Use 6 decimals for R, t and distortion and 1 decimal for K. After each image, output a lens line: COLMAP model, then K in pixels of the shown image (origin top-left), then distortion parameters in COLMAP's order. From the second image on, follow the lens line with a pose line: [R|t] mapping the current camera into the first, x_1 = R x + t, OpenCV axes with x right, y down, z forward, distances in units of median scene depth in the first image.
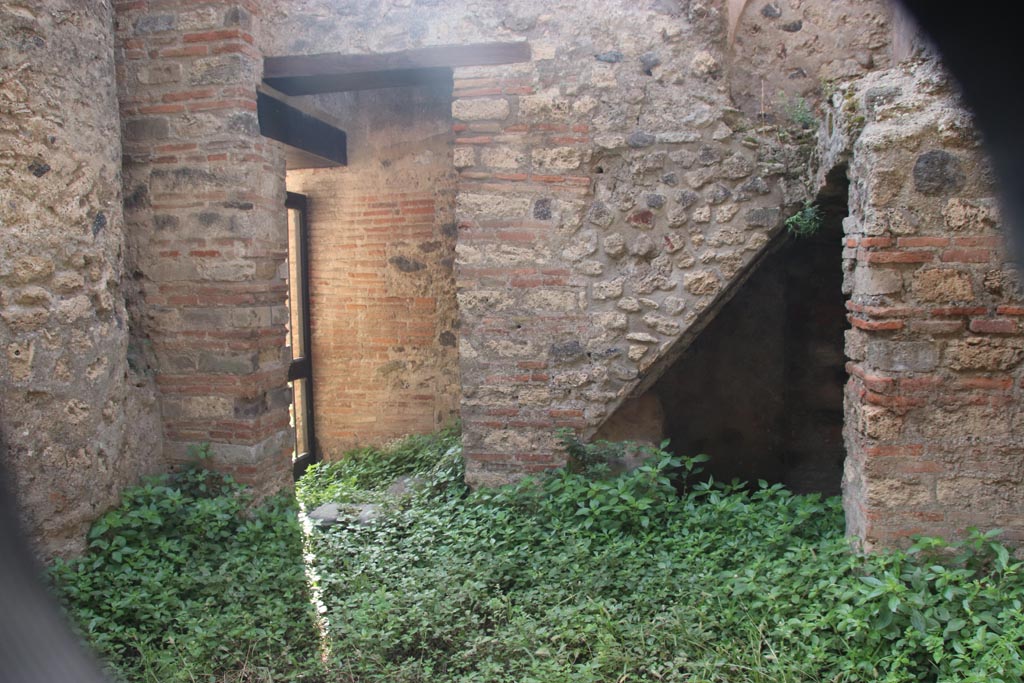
lens RADIAL K [[856.1, 0, 468.7], [0, 856.1, 355.9], [0, 0, 1]] dist [-0.104530, 0.079147]
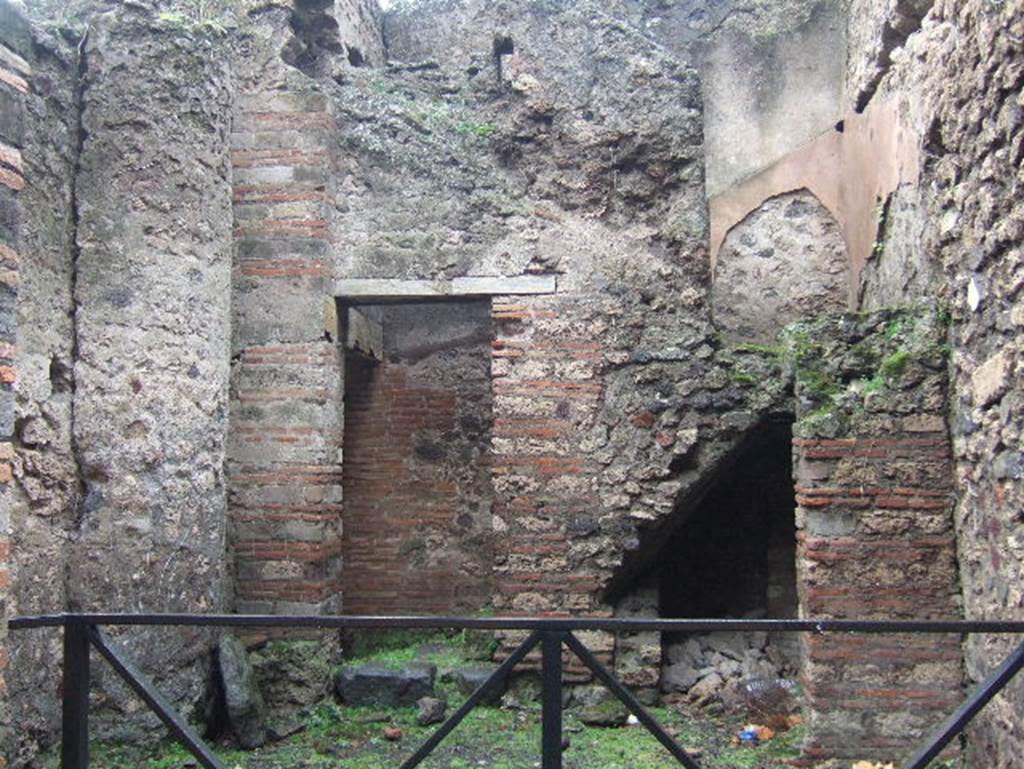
lens RADIAL K [[1557.7, 0, 512.0], [0, 1557.7, 384.5], [0, 0, 1]] dist [-0.172923, -0.066830]
pose [[0.989287, 0.024545, 0.143909, -0.311832], [-0.003328, 0.989300, -0.145856, 0.119851], [-0.145949, 0.143815, 0.978783, -1.200130]]
